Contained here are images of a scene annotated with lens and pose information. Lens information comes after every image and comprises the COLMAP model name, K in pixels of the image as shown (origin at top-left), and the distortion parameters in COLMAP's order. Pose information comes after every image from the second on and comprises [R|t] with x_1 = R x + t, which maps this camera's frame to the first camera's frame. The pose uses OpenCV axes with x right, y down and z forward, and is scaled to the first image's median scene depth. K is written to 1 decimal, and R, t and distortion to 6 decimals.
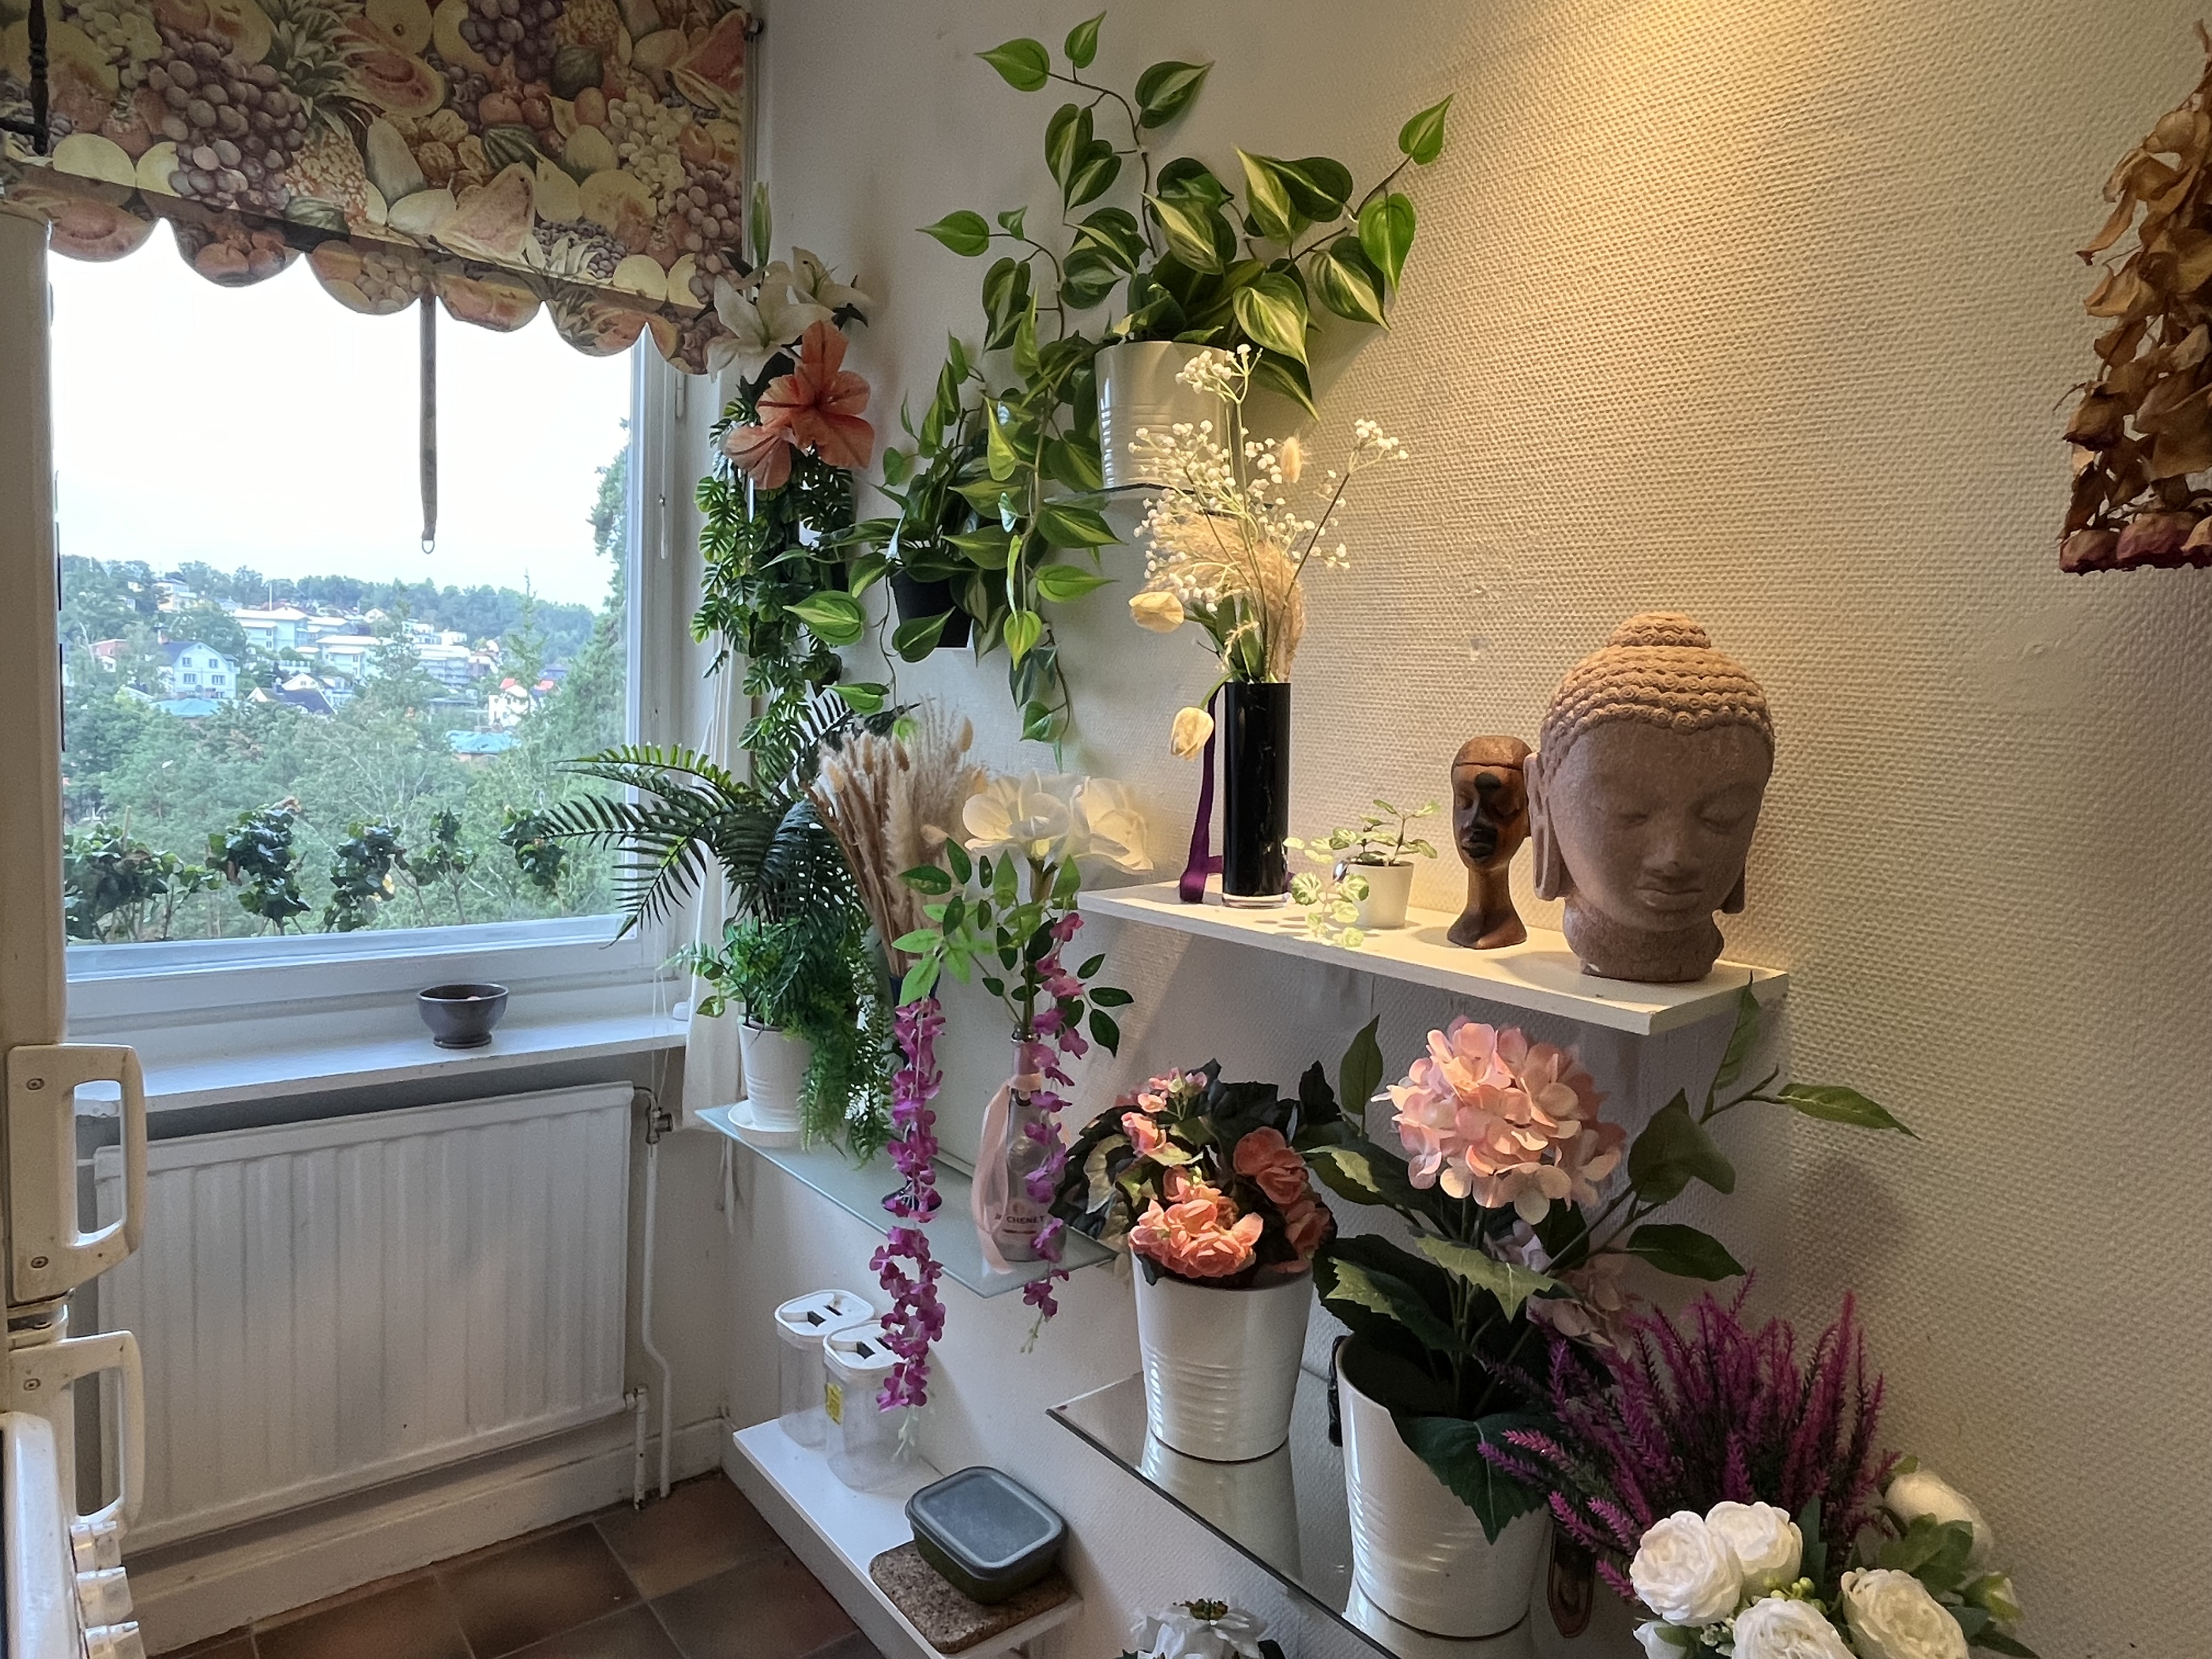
lens RADIAL K [[1352.9, 0, 1109.3], [0, 1352.9, 829.0], [0, 0, 1]] dist [-0.002733, 0.000365]
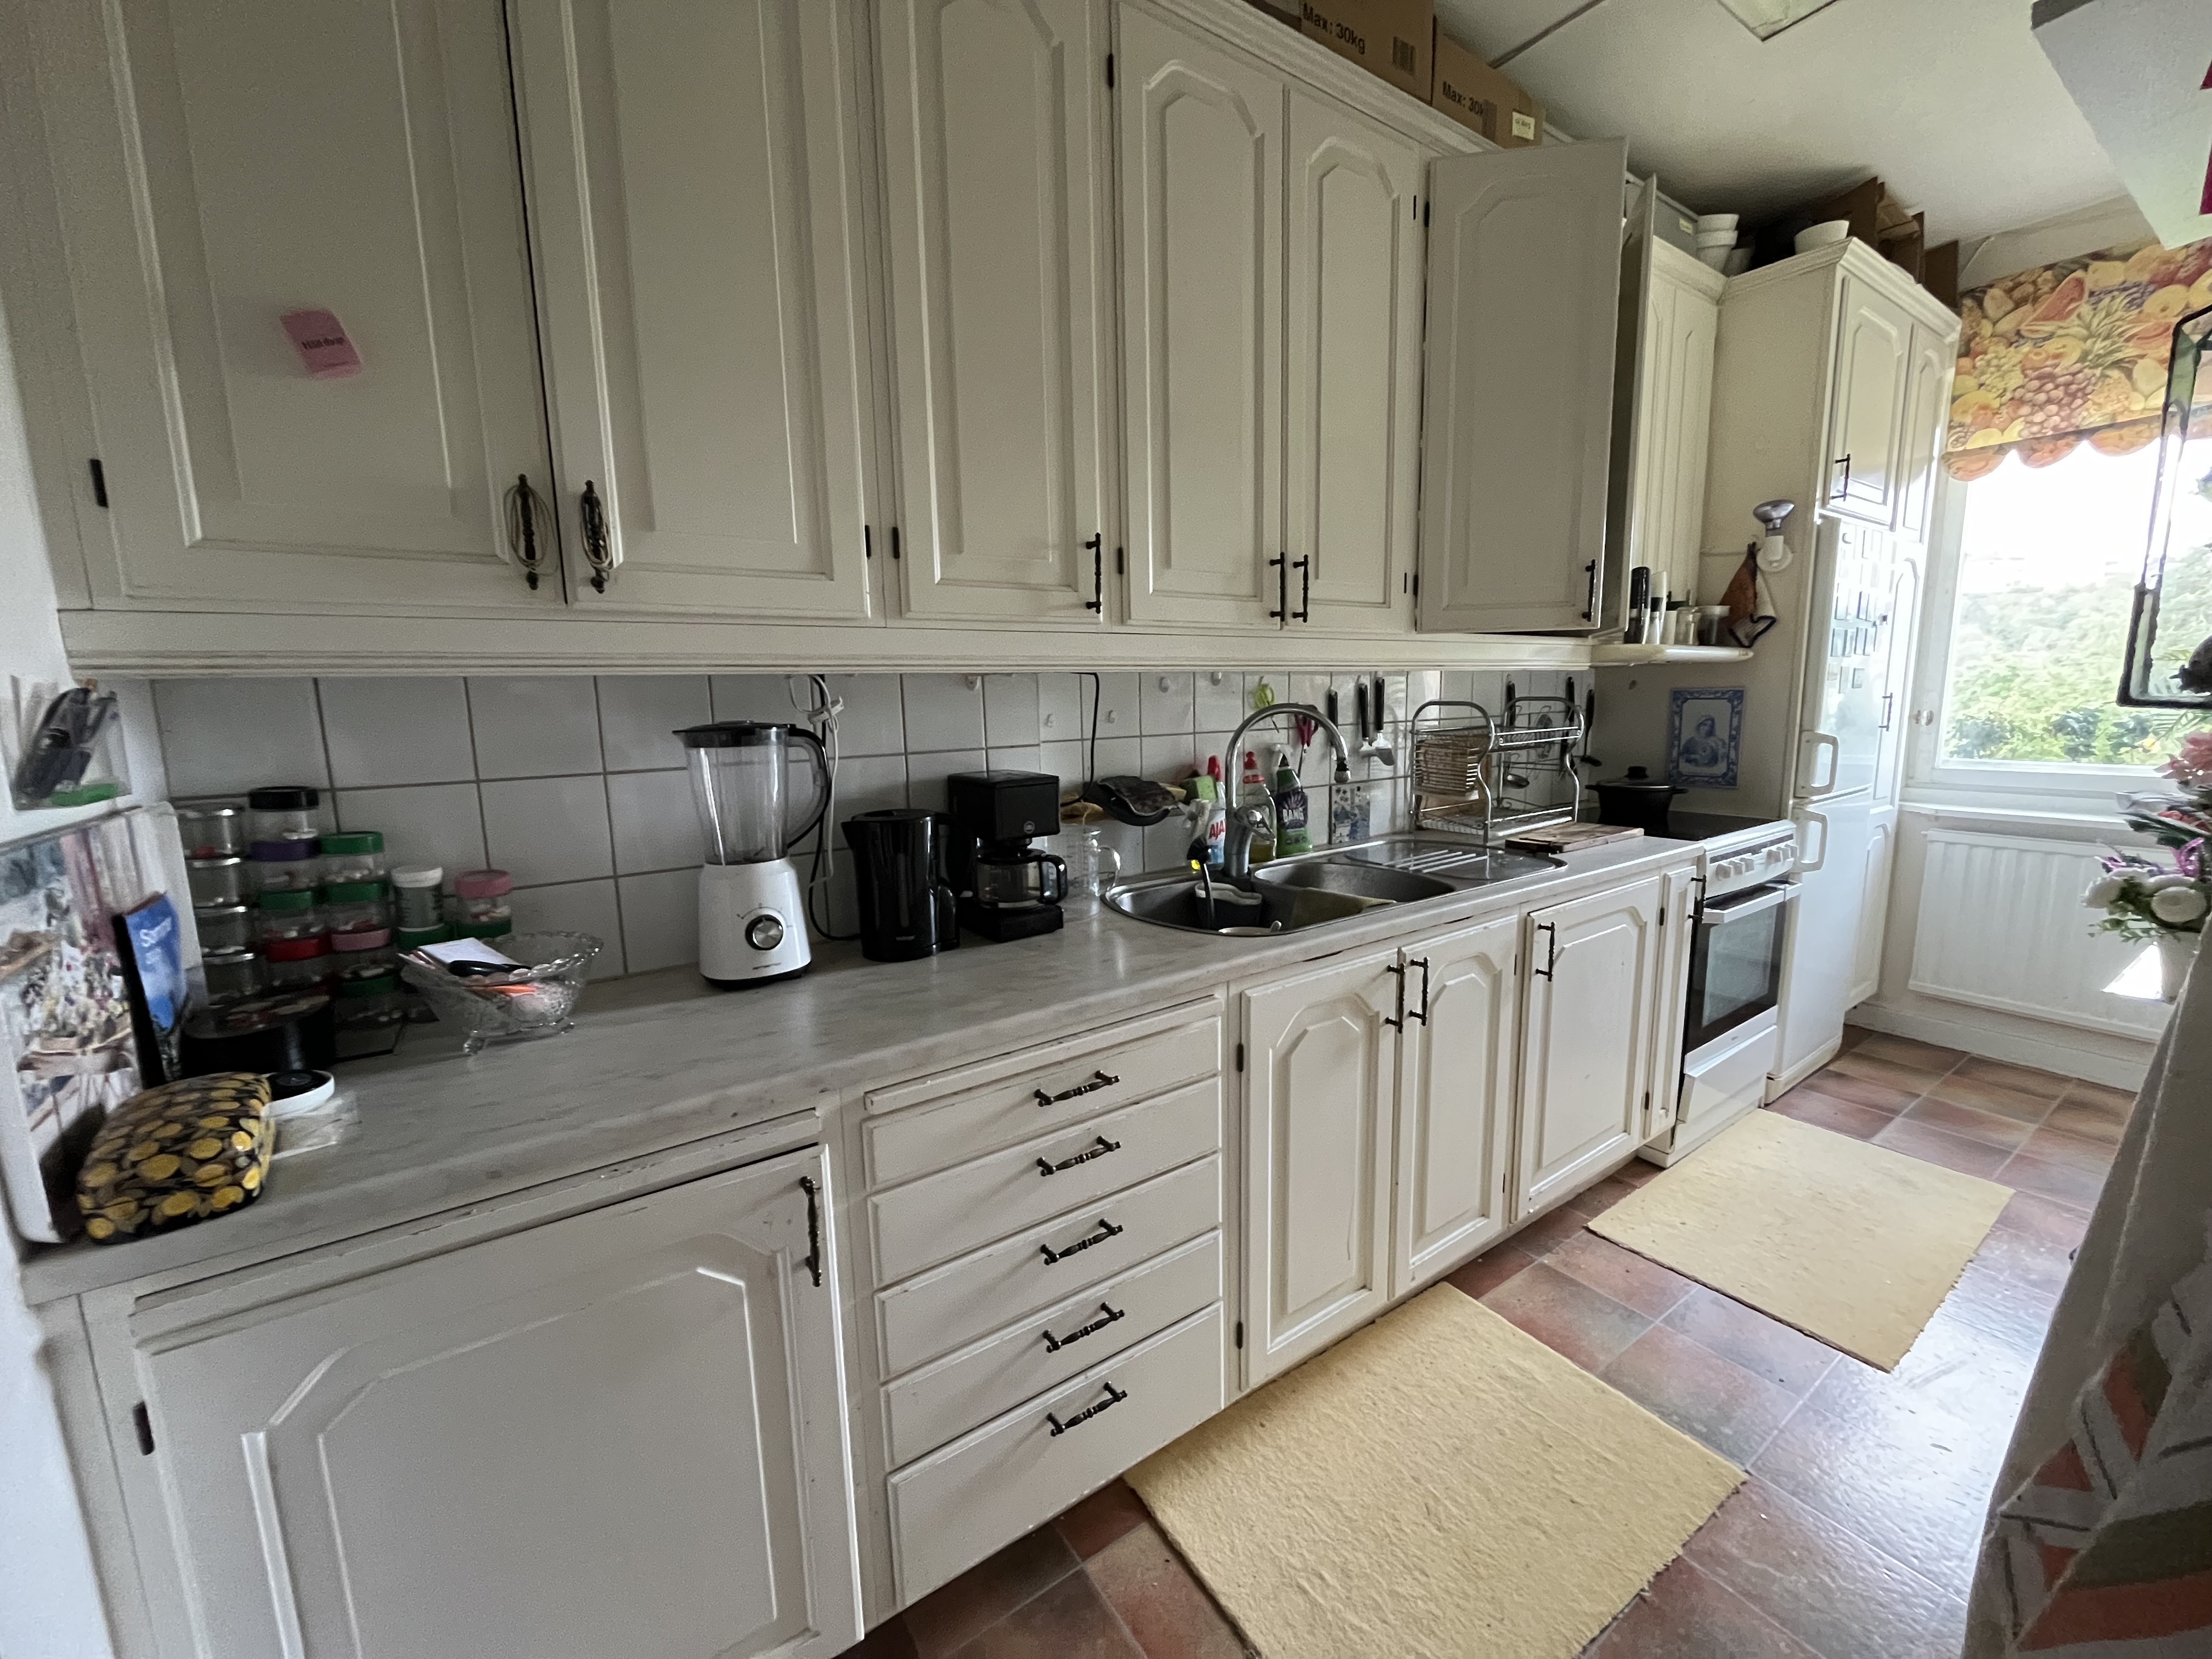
lens RADIAL K [[869.4, 0, 1117.3], [0, 869.4, 820.6], [0, 0, 1]] dist [-0.003066, 0.000841]
pose [[-0.076275, 0.108768, -0.991137, 1.004850], [-0.072969, 0.990758, 0.114341, 0.144517], [0.994413, 0.081043, -0.067633, -0.434900]]
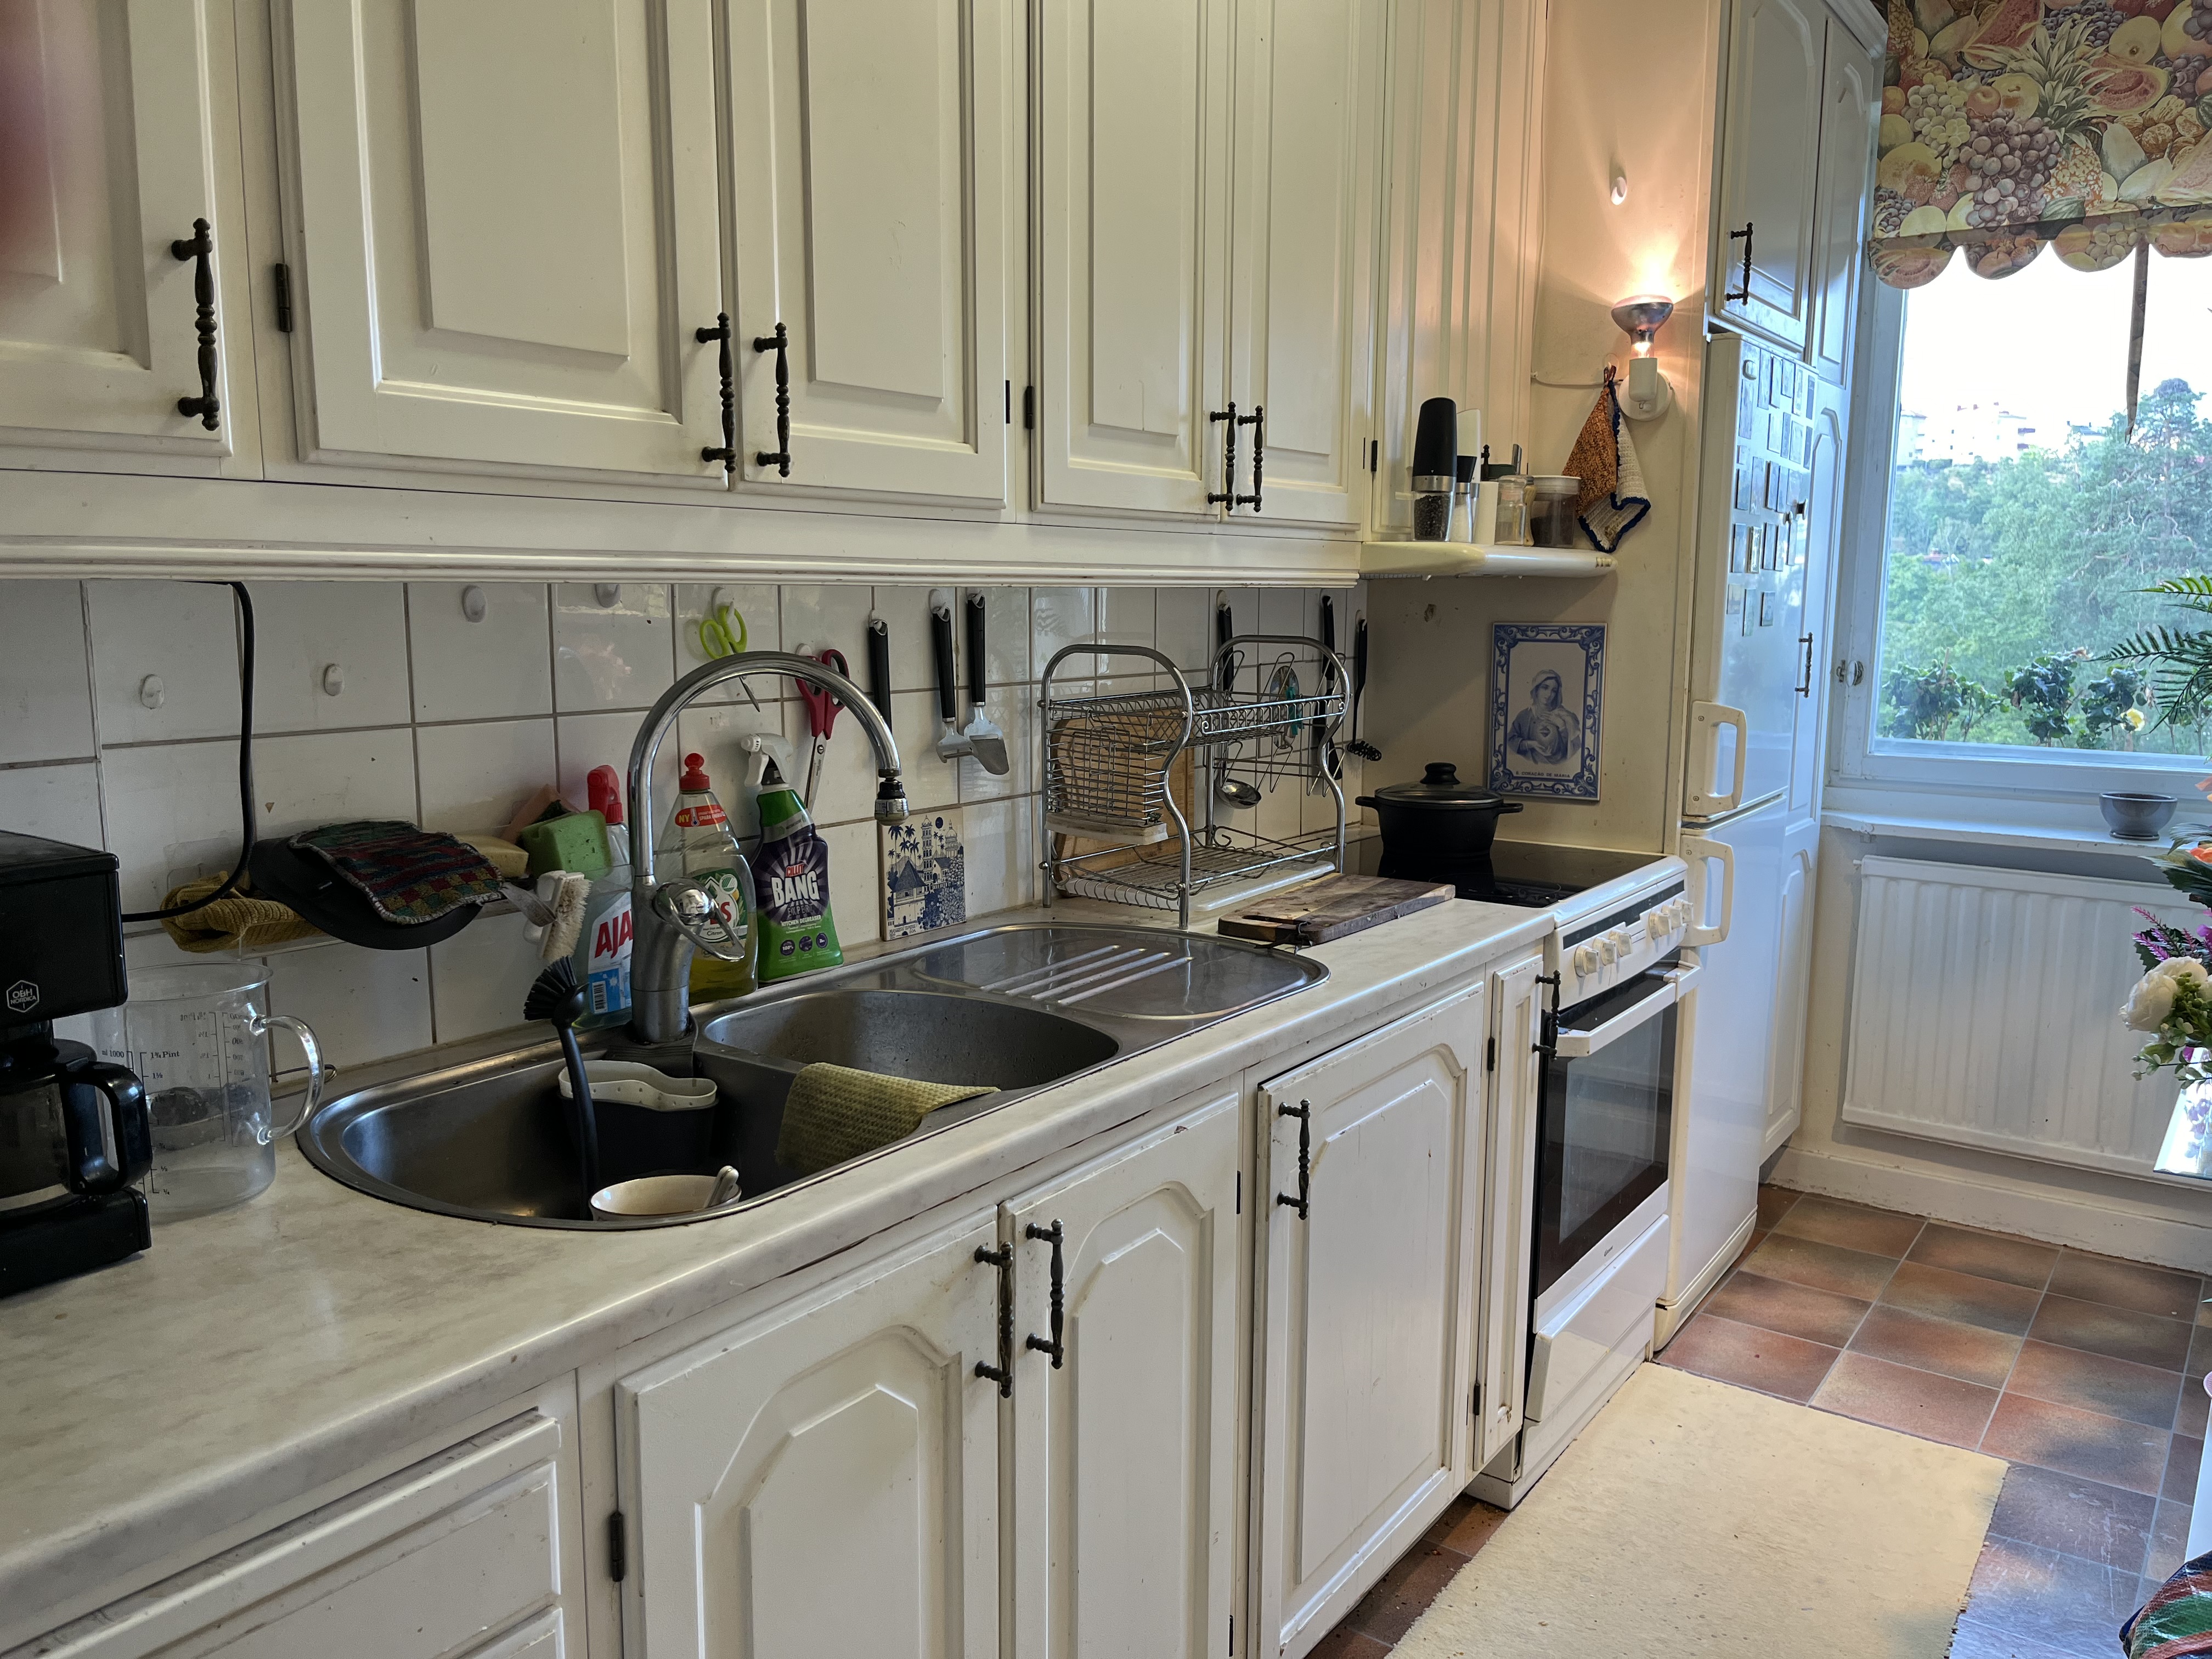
lens RADIAL K [[1682.3, 0, 1105.3], [0, 1682.3, 837.8], [0, 0, 1]] dist [0.048979, -0.069714]
pose [[0.265687, 0.102354, -0.958610, 0.897206], [-0.081080, 0.993197, 0.083575, 0.122285], [0.960644, 0.055520, 0.272179, -0.388632]]
